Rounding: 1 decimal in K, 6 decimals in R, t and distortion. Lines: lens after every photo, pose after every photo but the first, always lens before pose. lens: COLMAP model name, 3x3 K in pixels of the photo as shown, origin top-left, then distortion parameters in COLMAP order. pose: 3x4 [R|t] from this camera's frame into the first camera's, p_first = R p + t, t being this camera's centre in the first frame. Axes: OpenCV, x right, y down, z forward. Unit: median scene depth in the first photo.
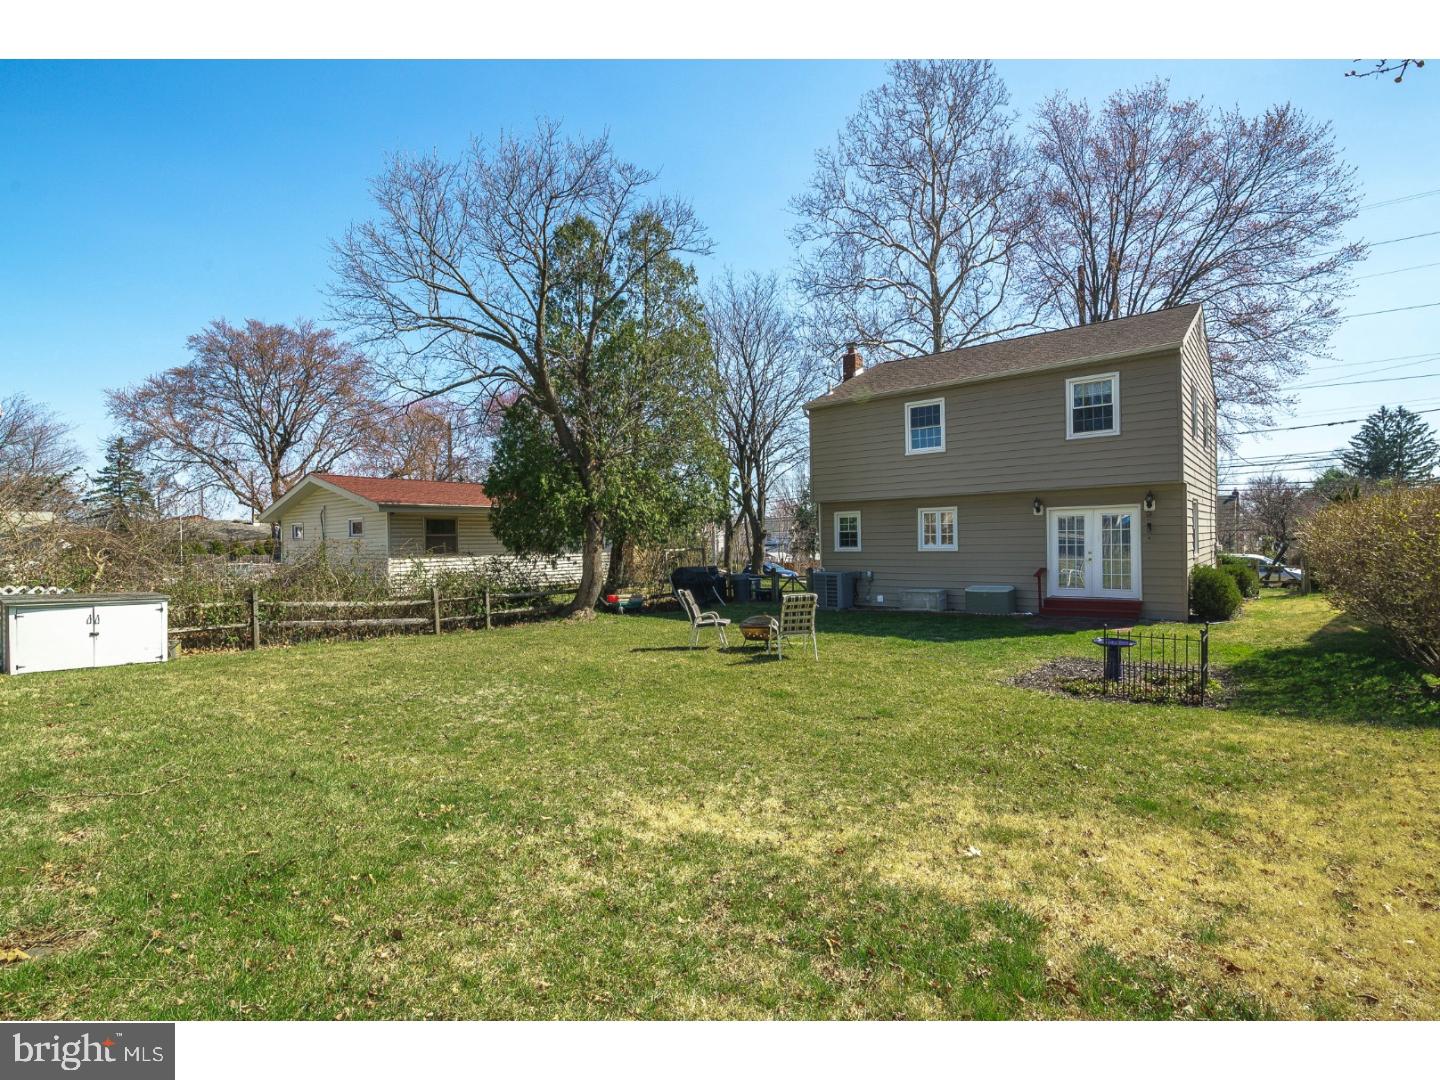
lens RADIAL K [[666.1, 0, 718.9], [0, 666.1, 545.0], [0, 0, 1]] dist [-0.000287, 0.000294]
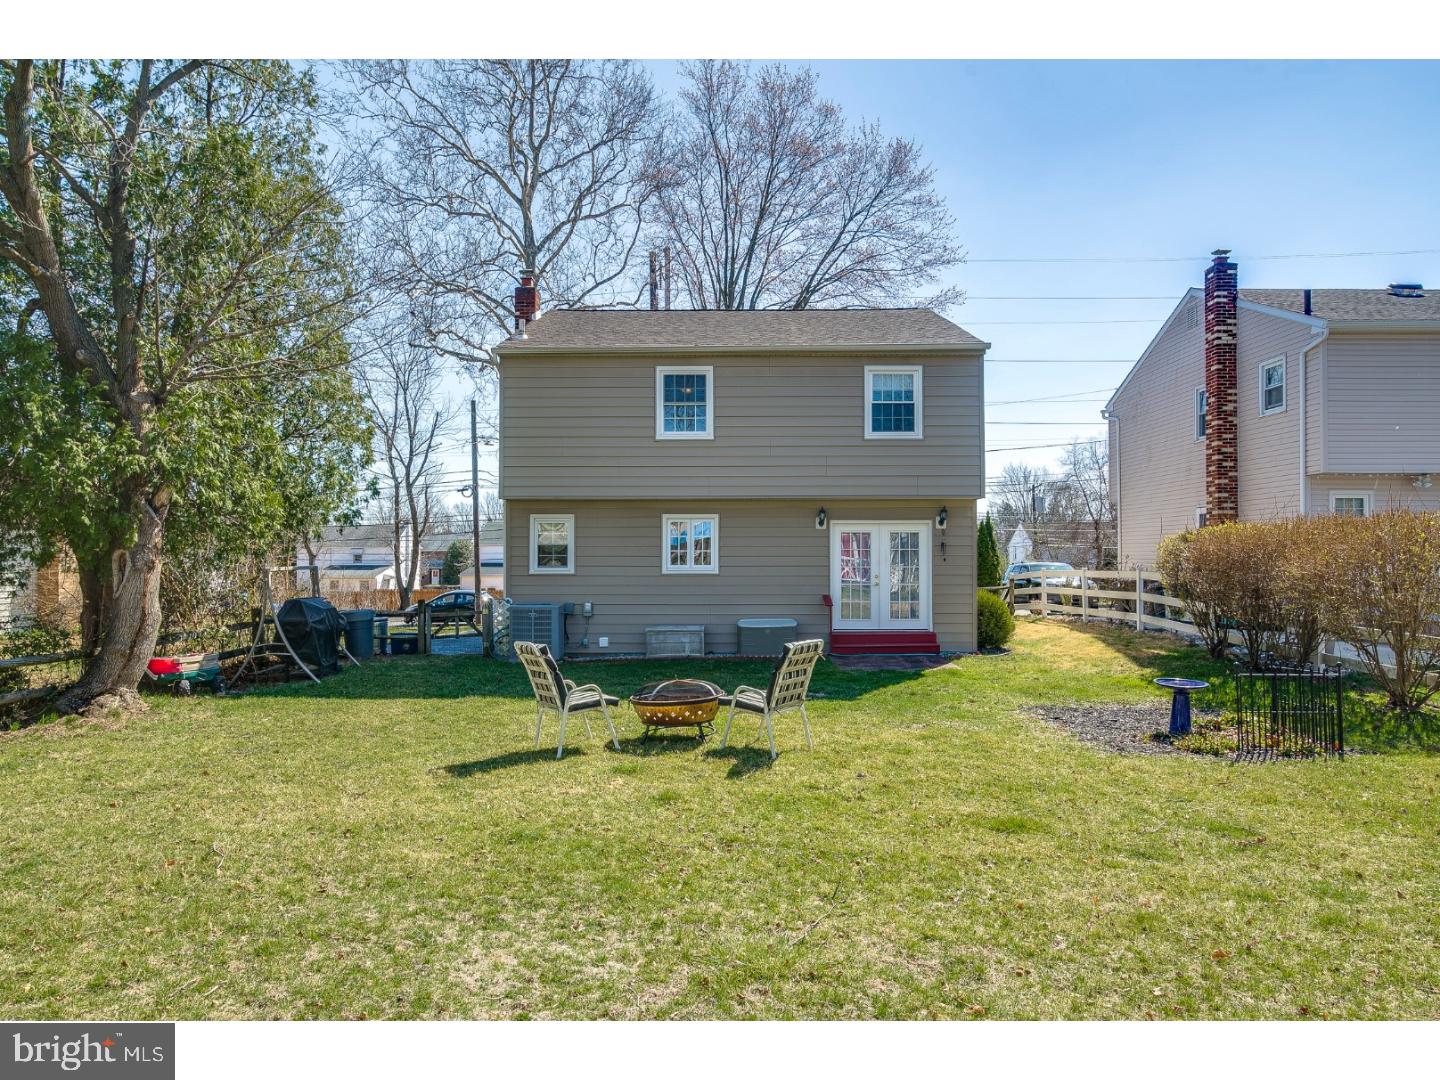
lens RADIAL K [[847.8, 0, 720.0], [0, 847.8, 540.0], [0, 0, 1]] dist [-0.000526, 0.000638]
pose [[0.786104, 0.031022, 0.617315, -0.240475], [-0.009747, 0.999238, -0.037804, 0.007634], [-0.618017, 0.023701, 0.785808, 0.265153]]
